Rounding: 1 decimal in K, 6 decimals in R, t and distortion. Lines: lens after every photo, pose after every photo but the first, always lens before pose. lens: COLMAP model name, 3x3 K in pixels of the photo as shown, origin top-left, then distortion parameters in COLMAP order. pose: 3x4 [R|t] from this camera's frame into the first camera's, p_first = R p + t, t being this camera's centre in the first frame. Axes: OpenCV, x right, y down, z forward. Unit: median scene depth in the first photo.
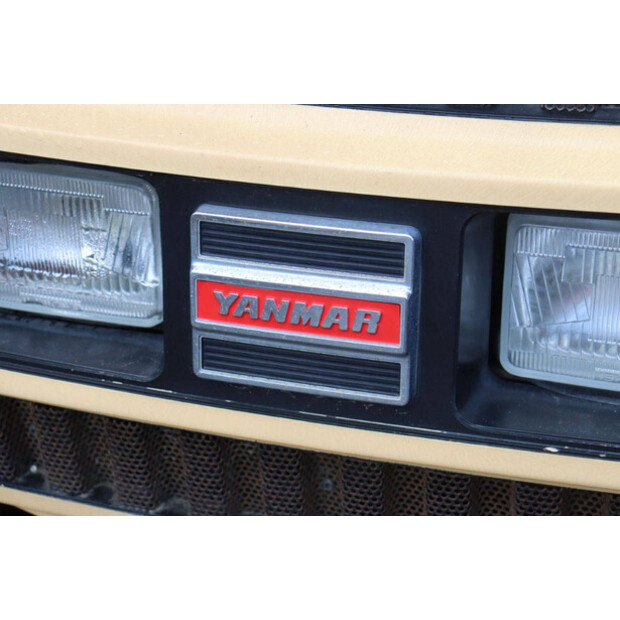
lens RADIAL K [[1504.4, 0, 310.0], [0, 1504.4, 310.0], [0, 0, 1]] dist [0.064836, 0.283149]
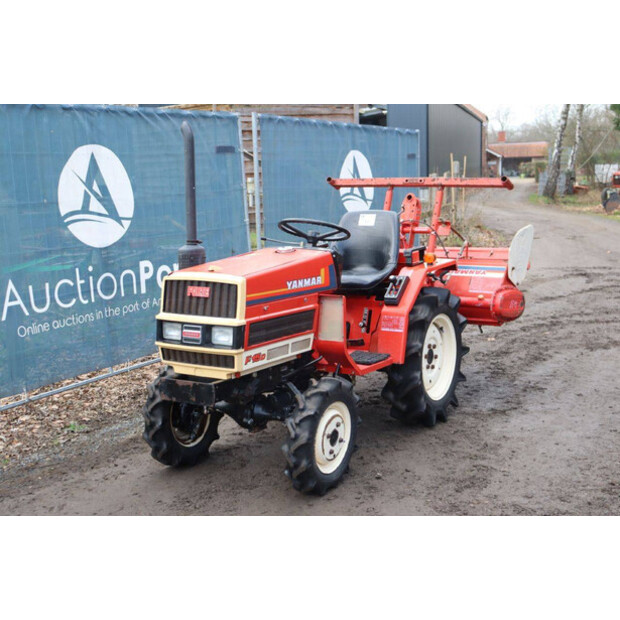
lens RADIAL K [[891.7, 0, 310.0], [0, 891.7, 310.0], [0, 0, 1]] dist [0.149599, 0.023168]
pose [[0.971706, 0.037981, -0.233120, 2.188240], [-0.105336, 0.953084, -0.283788, 1.484170], [0.211404, 0.300314, 0.930118, -4.551795]]
